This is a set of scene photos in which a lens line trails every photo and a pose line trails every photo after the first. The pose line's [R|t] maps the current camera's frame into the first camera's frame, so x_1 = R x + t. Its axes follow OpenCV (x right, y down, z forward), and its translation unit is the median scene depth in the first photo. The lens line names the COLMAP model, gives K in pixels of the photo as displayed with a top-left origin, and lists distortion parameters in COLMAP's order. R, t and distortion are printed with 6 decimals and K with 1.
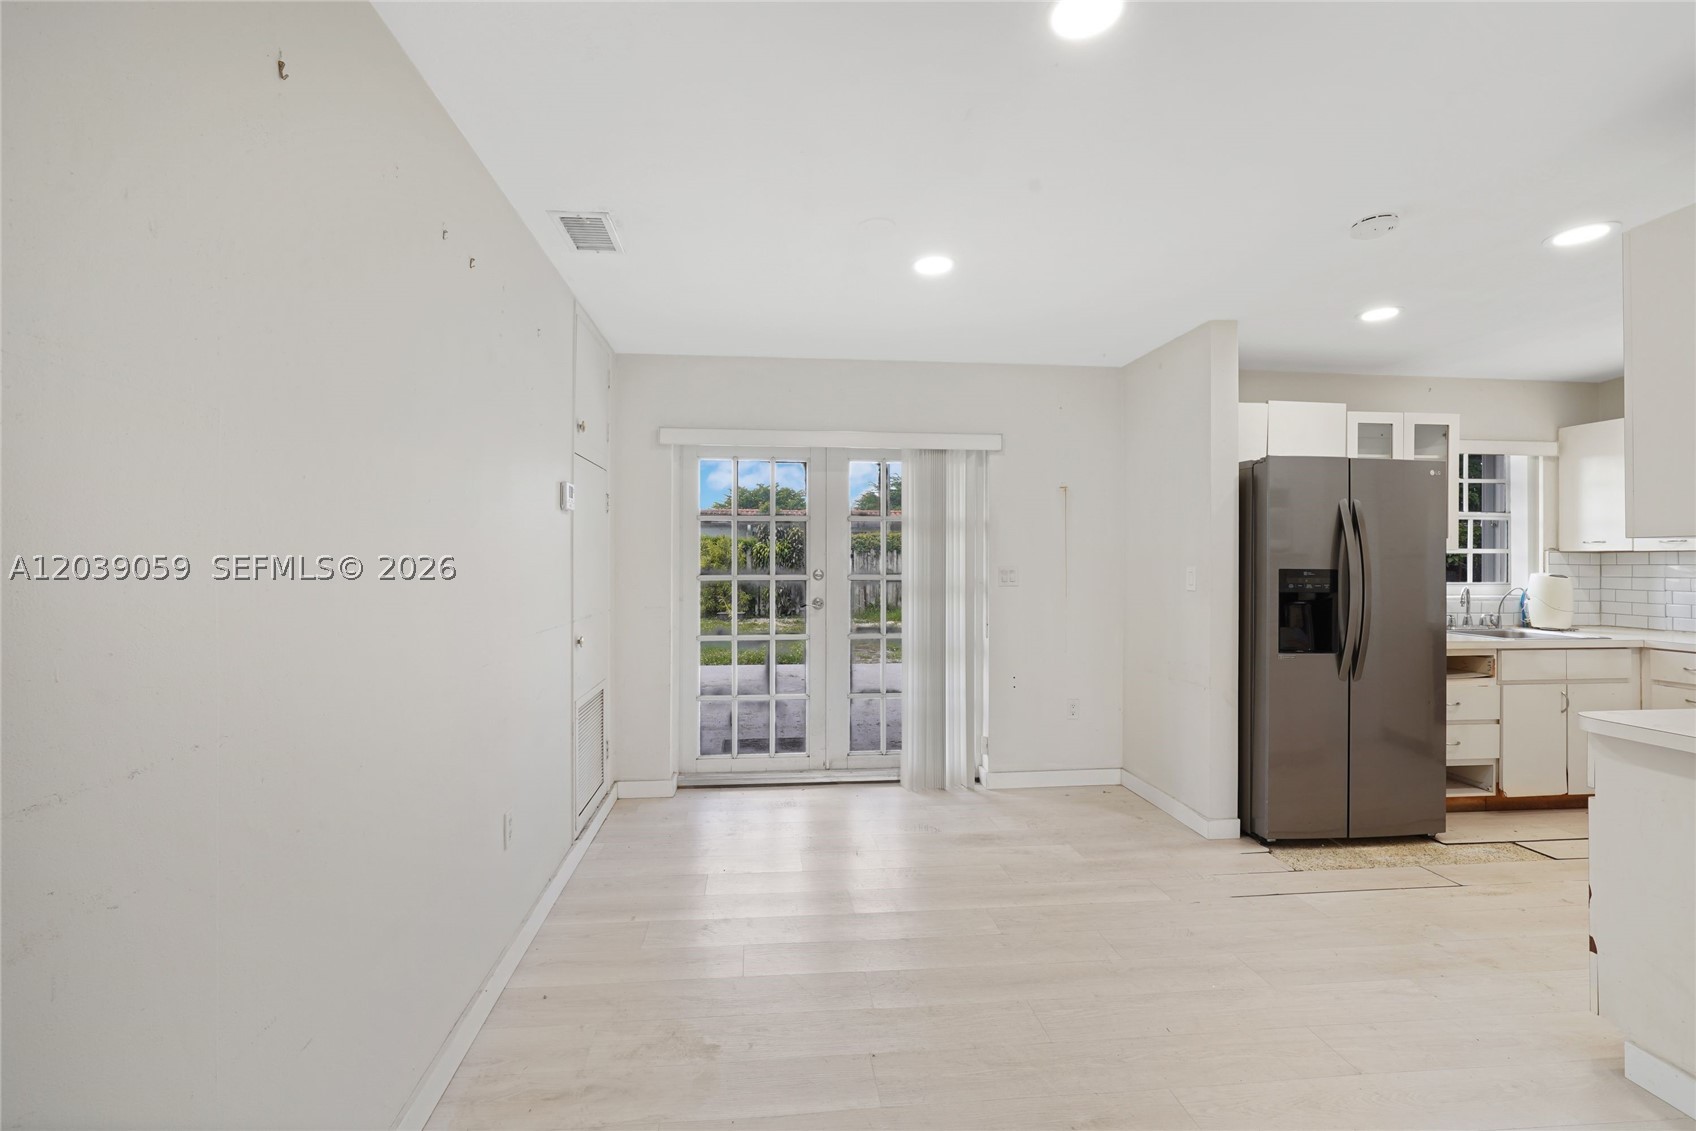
lens RADIAL K [[673.9, 0, 842.3], [0, 673.9, 553.0], [0, 0, 1]] dist [0.001079, 0.000458]
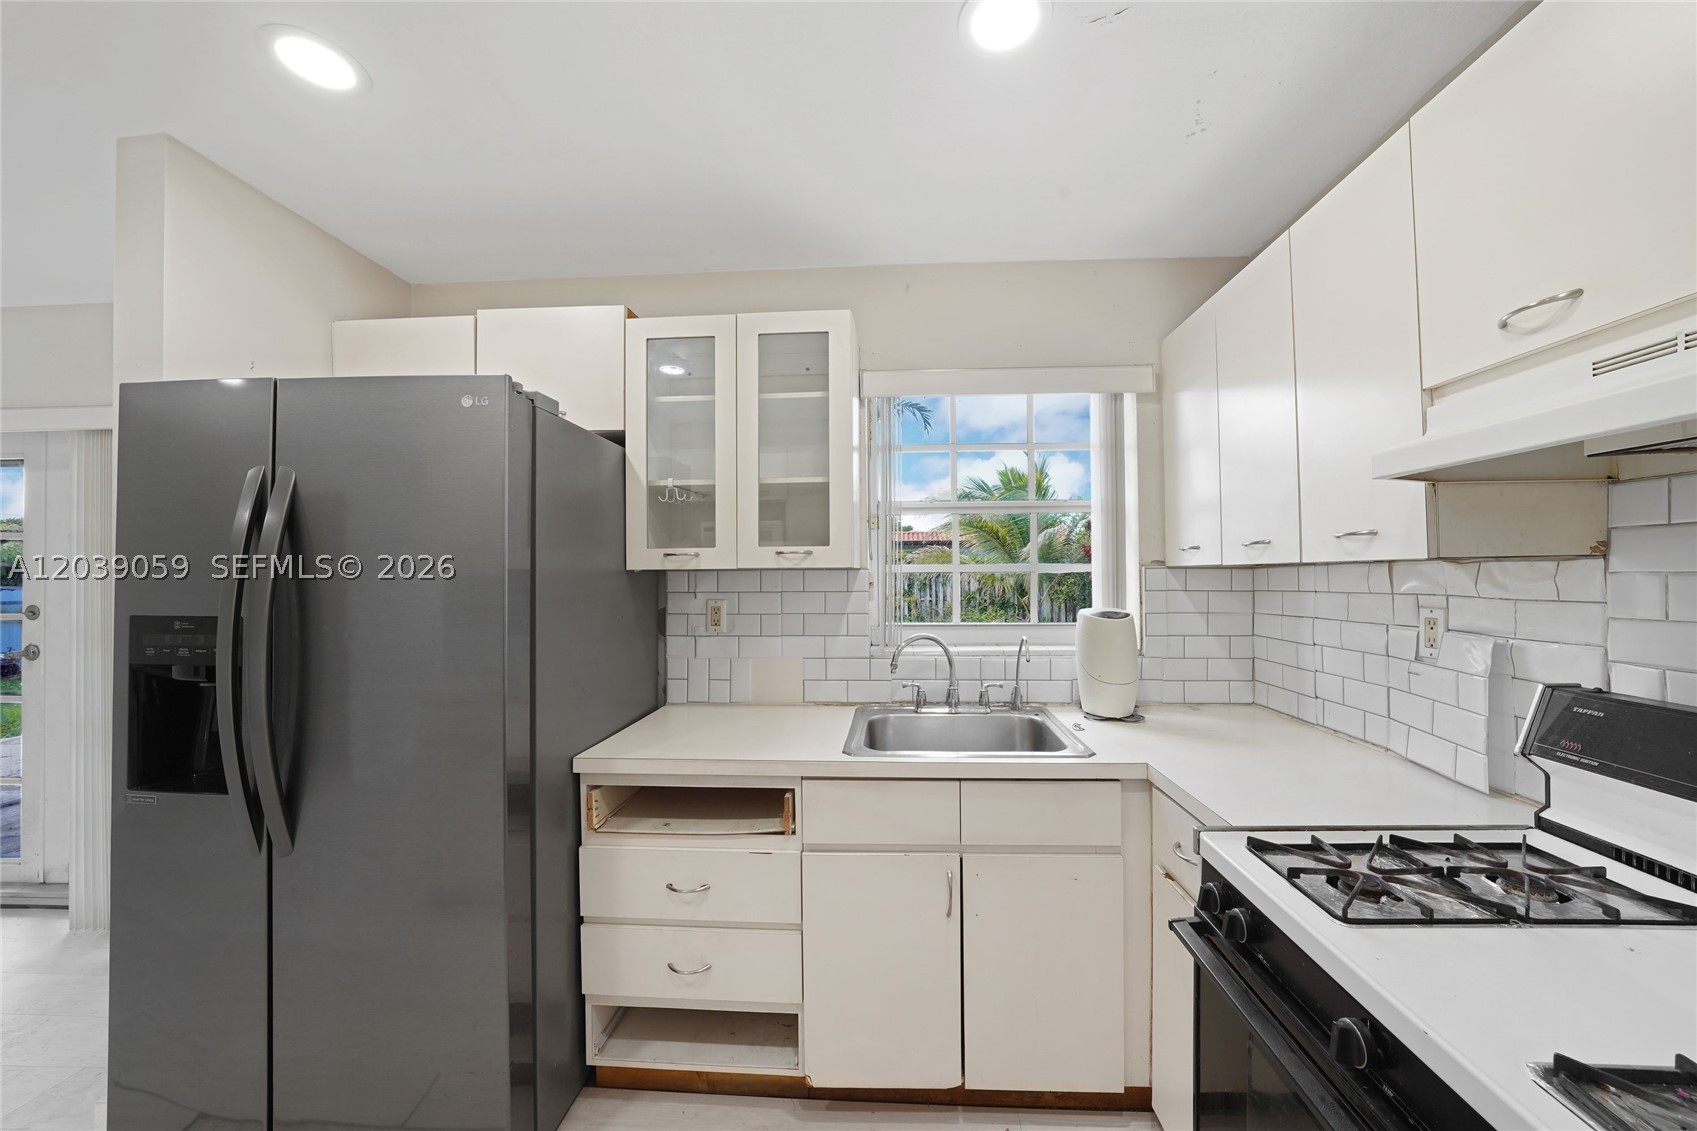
lens RADIAL K [[581.5, 0, 856.5], [0, 581.5, 573.0], [0, 0, 1]] dist [0.005774, -0.000325]
pose [[0.986907, -0.012659, -0.160795, 0.956695], [0.012305, 0.999919, -0.003196, 0.001354], [0.160823, 0.001176, 0.986983, 0.532270]]
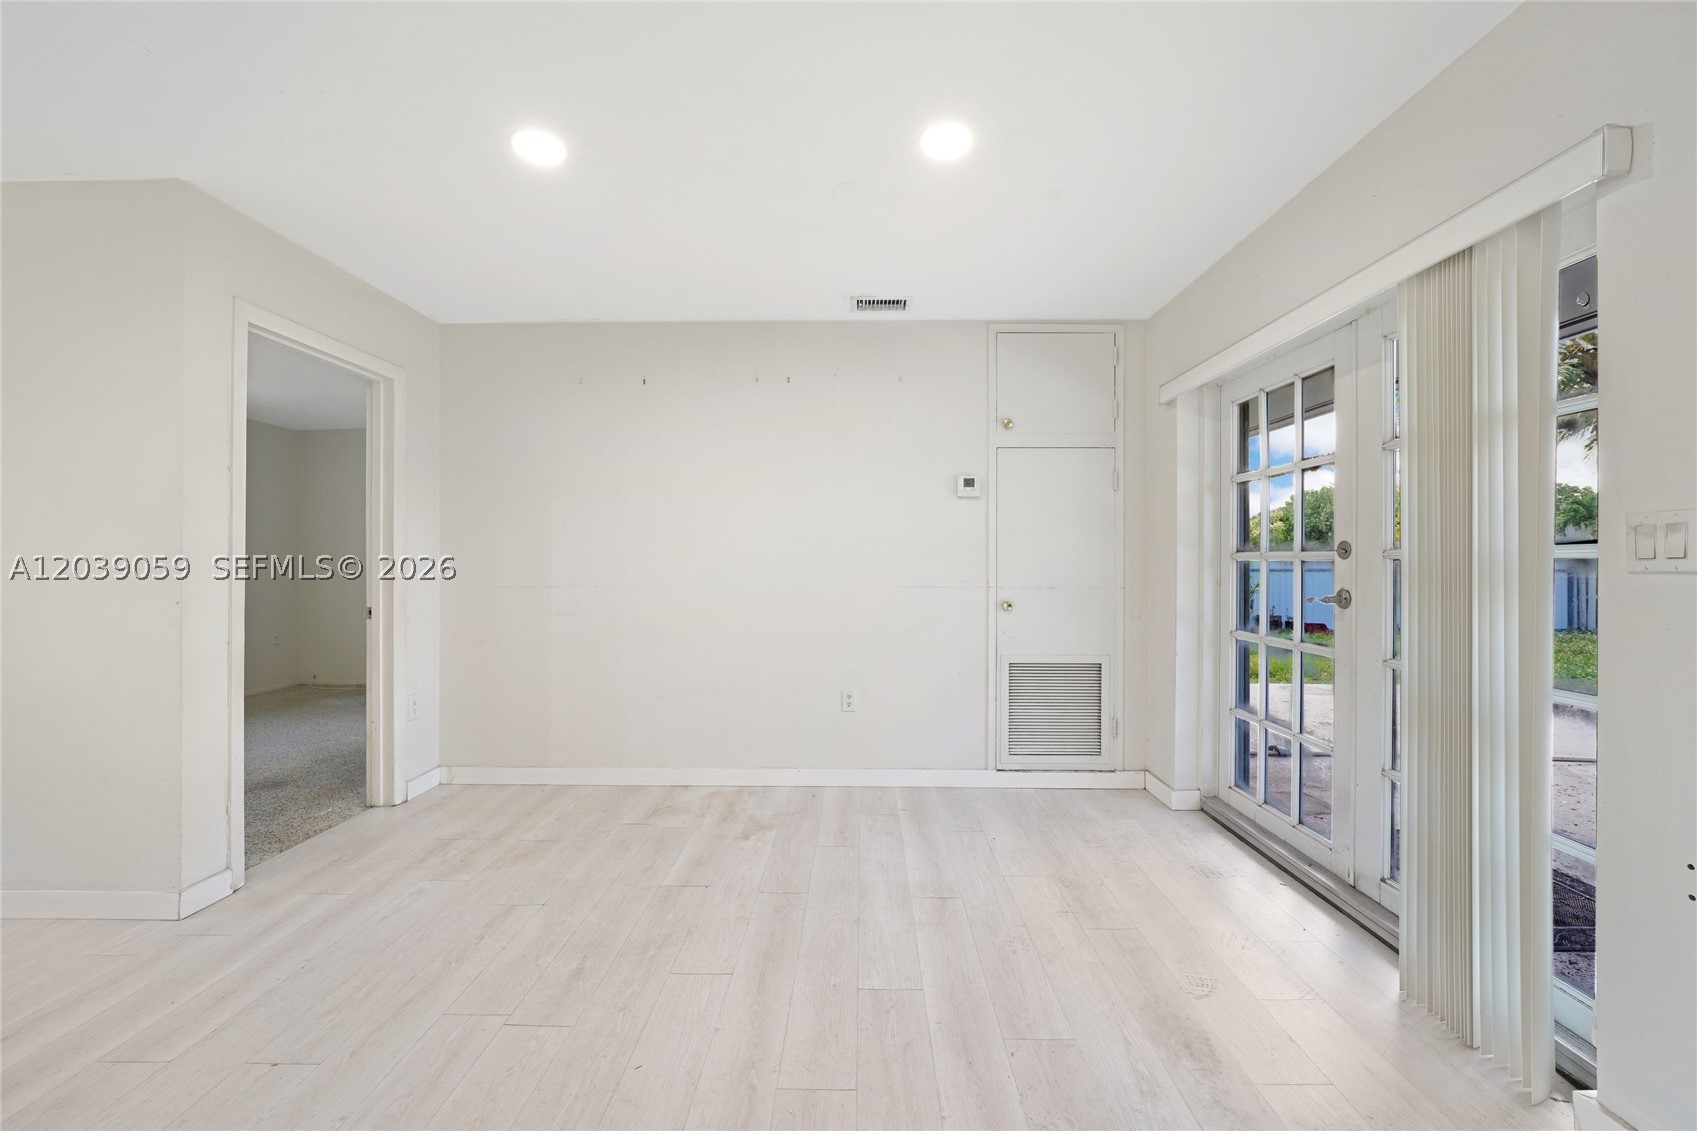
lens RADIAL K [[674.3, 0, 852.6], [0, 674.3, 564.3], [0, 0, 1]] dist [0.001079, 0.000458]
pose [[-0.120649, 0.000676, -0.992695, 0.612901], [0.009534, 0.999954, -0.000477, 0.041595], [0.992649, -0.009522, -0.120650, 0.656297]]
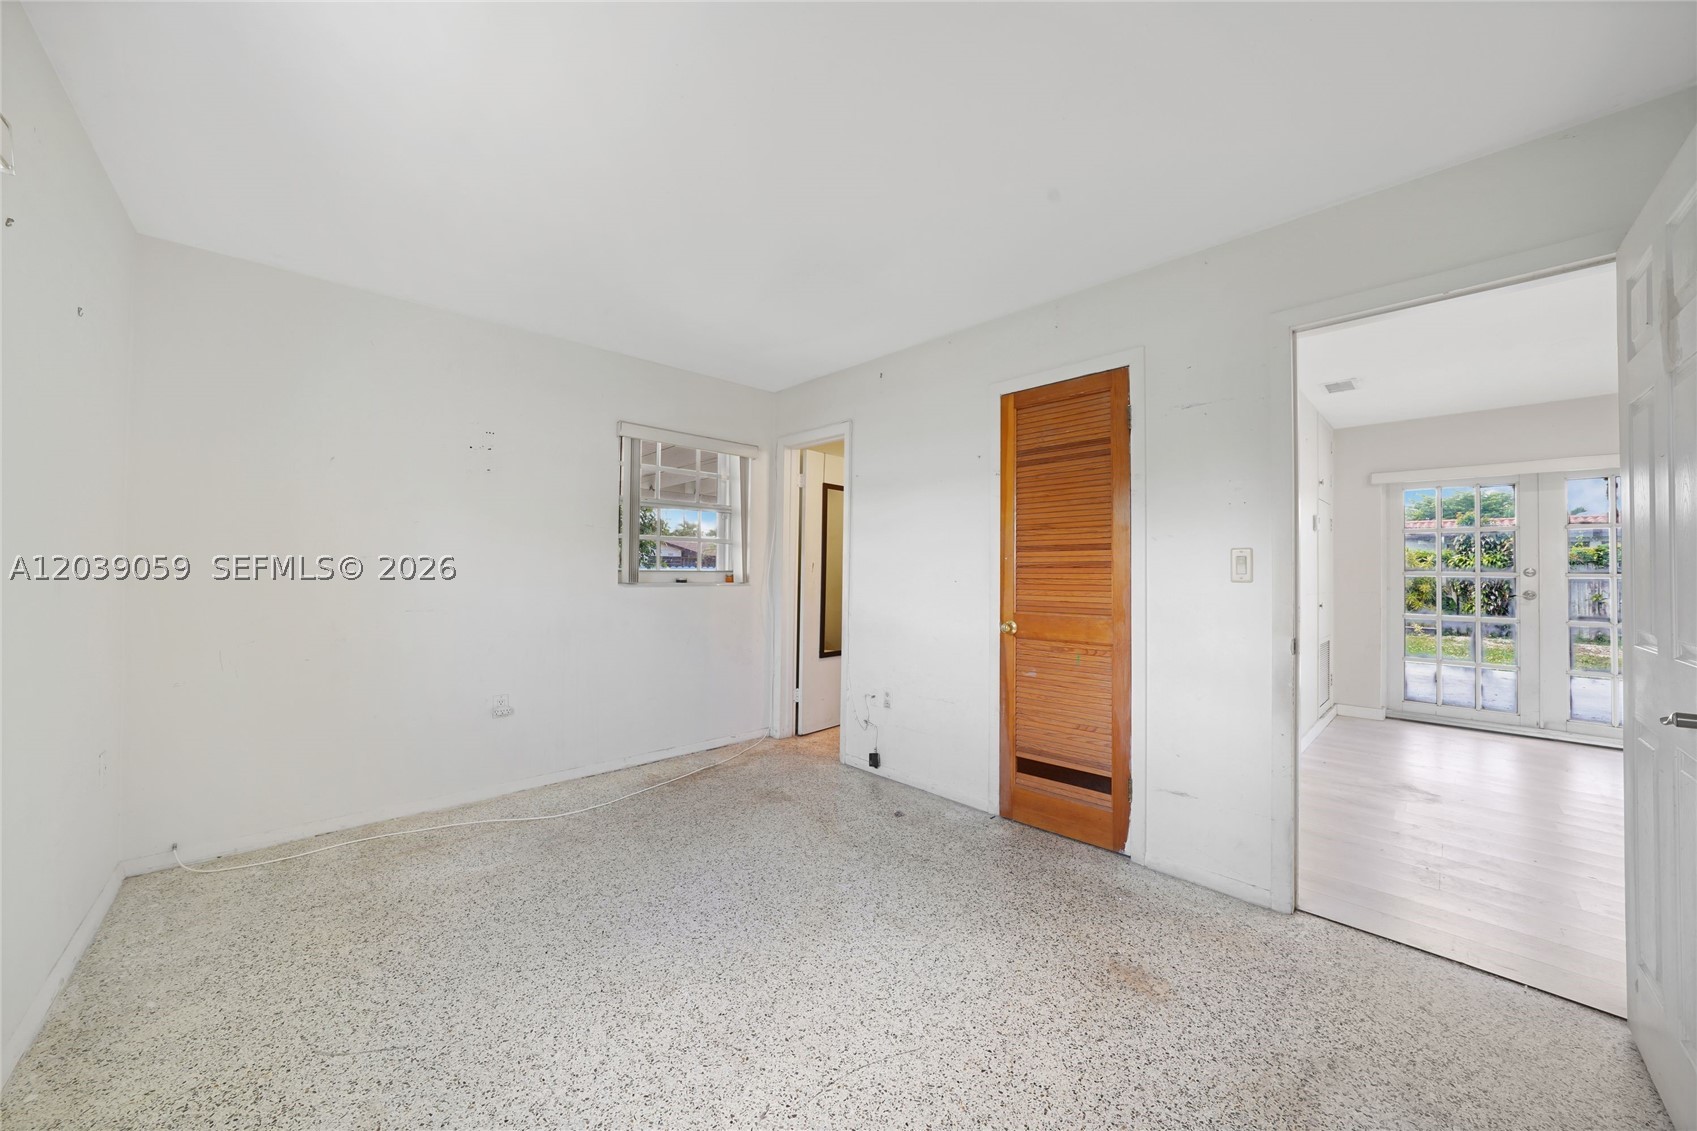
lens RADIAL K [[581.5, 0, 885.0], [0, 581.5, 560.1], [0, 0, 1]] dist [0.005774, -0.000325]
pose [[0.625745, -0.009288, -0.779973, 0.067176], [-0.004463, 0.999870, -0.015488, 0.033424], [0.780015, 0.013172, 0.625622, -0.654053]]
